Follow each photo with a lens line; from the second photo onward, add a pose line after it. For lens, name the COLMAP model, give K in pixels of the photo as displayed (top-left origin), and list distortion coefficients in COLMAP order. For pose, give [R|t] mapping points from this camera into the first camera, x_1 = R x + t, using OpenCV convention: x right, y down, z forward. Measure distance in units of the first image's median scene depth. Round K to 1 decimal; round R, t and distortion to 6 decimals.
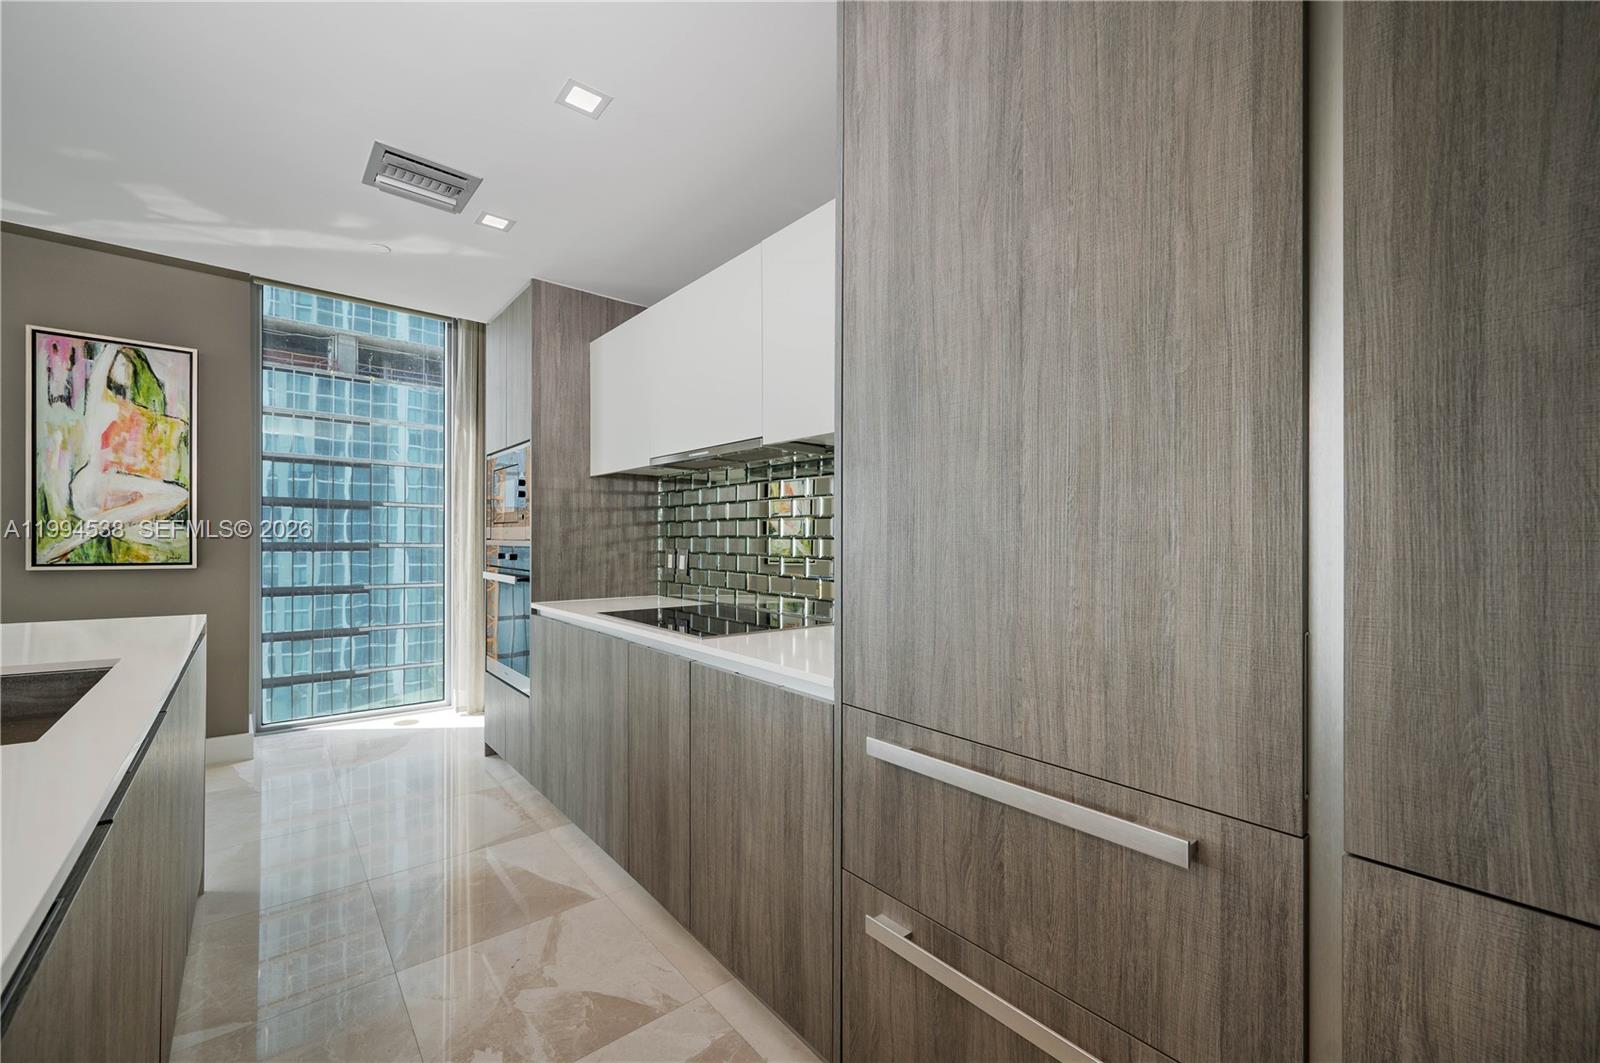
lens RADIAL K [[639.9, 0, 792.1], [0, 639.9, 530.5], [0, 0, 1]] dist [-0.000983, -0.000031]
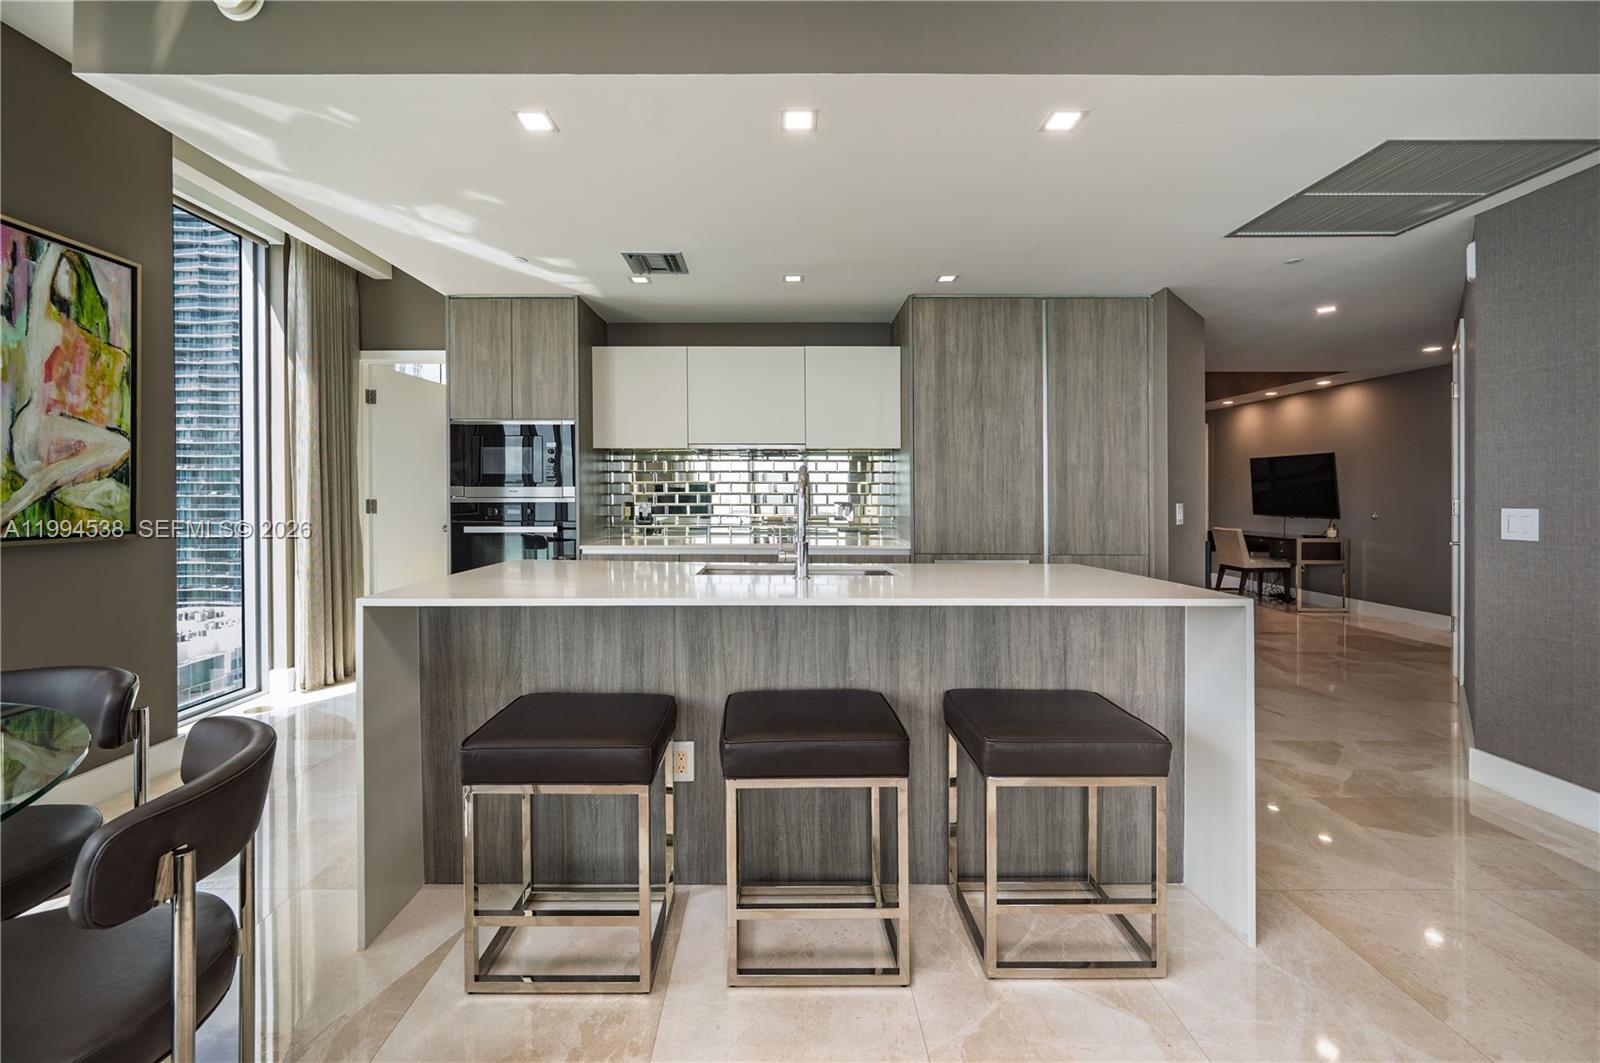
lens RADIAL K [[639.9, 0, 804.5], [0, 639.9, 493.7], [0, 0, 1]] dist [-0.000983, -0.000031]
pose [[0.615946, -0.007038, 0.787757, -1.110867], [-0.007049, 0.999871, 0.014444, -0.014533], [-0.787757, -0.014450, 0.615817, -0.160738]]
